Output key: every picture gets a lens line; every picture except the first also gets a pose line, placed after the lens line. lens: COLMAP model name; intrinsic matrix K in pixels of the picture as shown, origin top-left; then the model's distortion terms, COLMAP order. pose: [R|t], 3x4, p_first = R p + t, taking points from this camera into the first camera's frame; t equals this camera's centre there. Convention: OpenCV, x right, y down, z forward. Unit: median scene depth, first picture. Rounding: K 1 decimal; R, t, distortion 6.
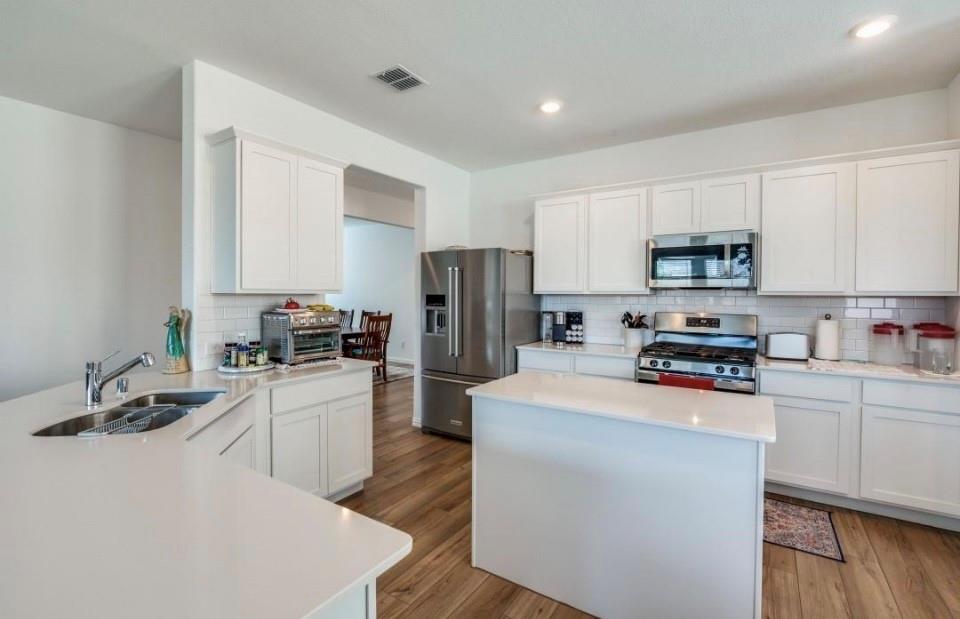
lens RADIAL K [[436.1, 0, 480.7], [0, 436.1, 301.5], [0, 0, 1]] dist [-0.001331, -0.000121]
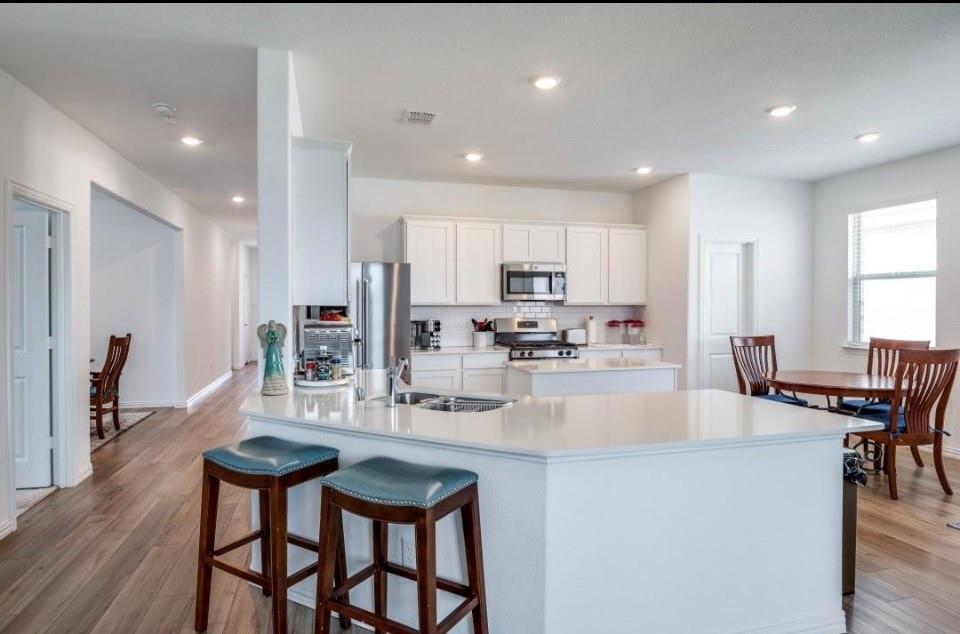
lens RADIAL K [[543.6, 0, 485.9], [0, 543.6, 313.3], [0, 0, 1]] dist [0.018493, 0.001381]
pose [[0.653409, -0.016465, 0.756826, -1.019558], [0.018456, 0.999813, 0.005817, -0.001680], [-0.756780, 0.010168, 0.653591, -0.055735]]
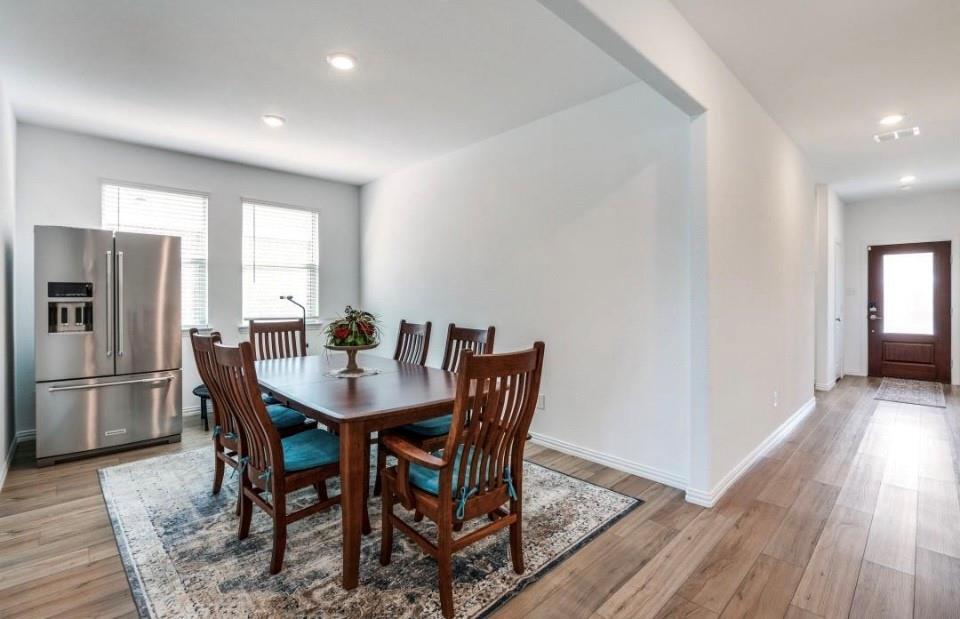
lens RADIAL K [[436.1, 0, 484.7], [0, 436.1, 301.1], [0, 0, 1]] dist [-0.001331, -0.000121]
pose [[0.977311, -0.001415, -0.211805, -0.368056], [-0.000706, 0.999950, -0.009936, 0.006735], [0.211808, 0.009861, 0.977262, 1.459378]]
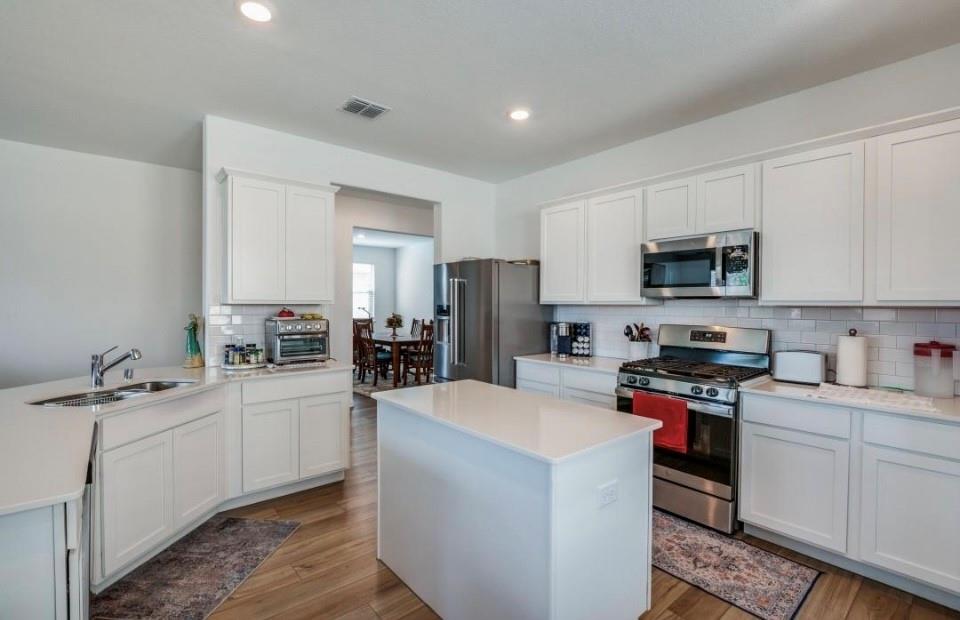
lens RADIAL K [[438.7, 0, 479.2], [0, 438.7, 309.4], [0, 0, 1]] dist [0.002407, -0.000159]
pose [[0.957649, 0.003151, -0.287922, 0.360357], [-0.004792, 0.999976, -0.004996, 0.000009], [0.287899, 0.006164, 0.957641, 0.023203]]
